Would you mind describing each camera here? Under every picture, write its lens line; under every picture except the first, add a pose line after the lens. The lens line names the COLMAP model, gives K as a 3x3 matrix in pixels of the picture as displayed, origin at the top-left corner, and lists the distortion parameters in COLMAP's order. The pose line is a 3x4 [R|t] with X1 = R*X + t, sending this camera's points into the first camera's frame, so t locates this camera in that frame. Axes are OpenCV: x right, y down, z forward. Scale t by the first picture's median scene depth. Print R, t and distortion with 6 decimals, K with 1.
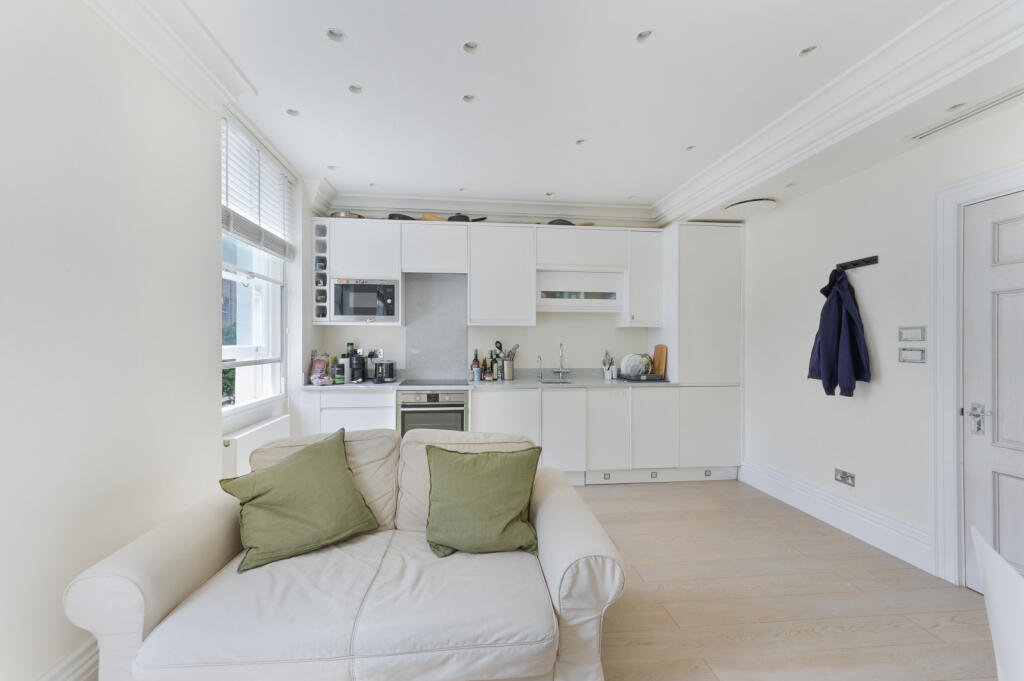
lens RADIAL K [[415.5, 0, 512.0], [0, 415.5, 340.5], [0, 0, 1]] dist [0.000749, 0.000037]
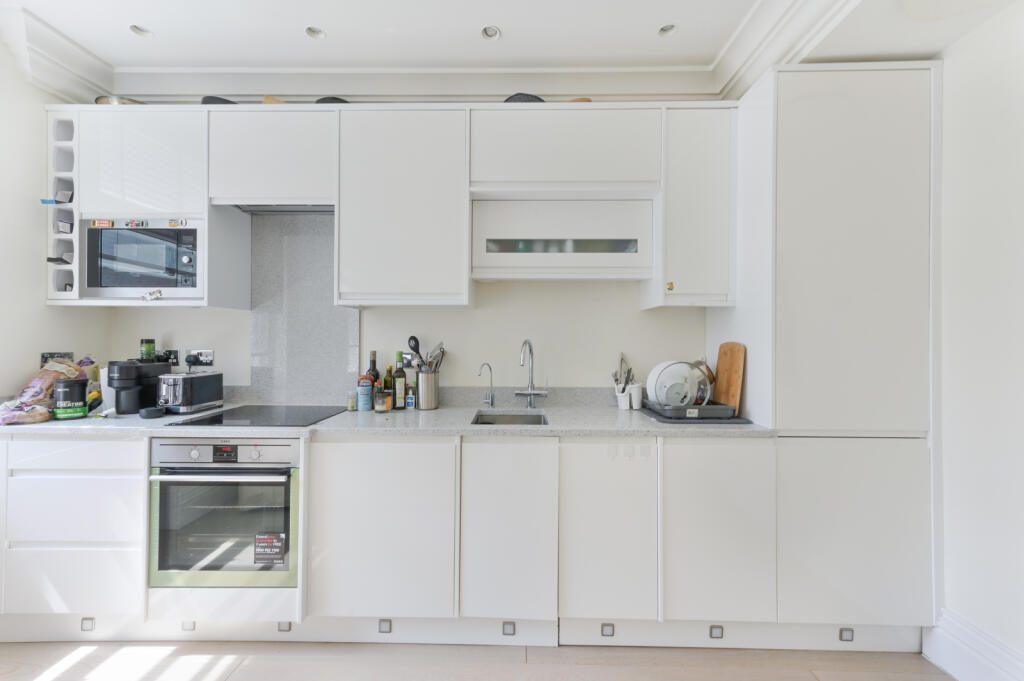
lens RADIAL K [[423.8, 0, 518.0], [0, 423.8, 337.3], [0, 0, 1]] dist [0.004857, 0.000157]
pose [[0.991626, -0.001085, -0.129135, 0.182343], [0.001006, 0.999999, -0.000679, 0.004404], [0.129136, 0.000544, 0.991627, 0.498360]]
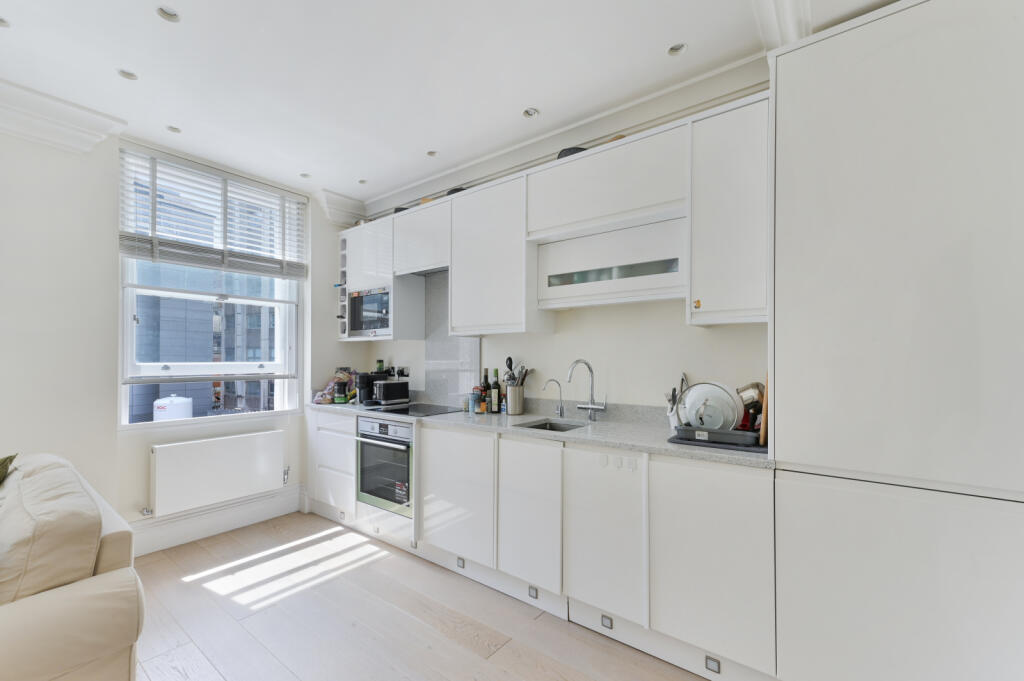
lens RADIAL K [[427.3, 0, 507.2], [0, 427.3, 356.5], [0, 0, 1]] dist [-0.001228, -0.000060]
pose [[0.717168, -0.007378, -0.696862, 0.483356], [0.006399, 0.999972, -0.004003, 0.004232], [0.696871, -0.001588, 0.717194, 0.517081]]
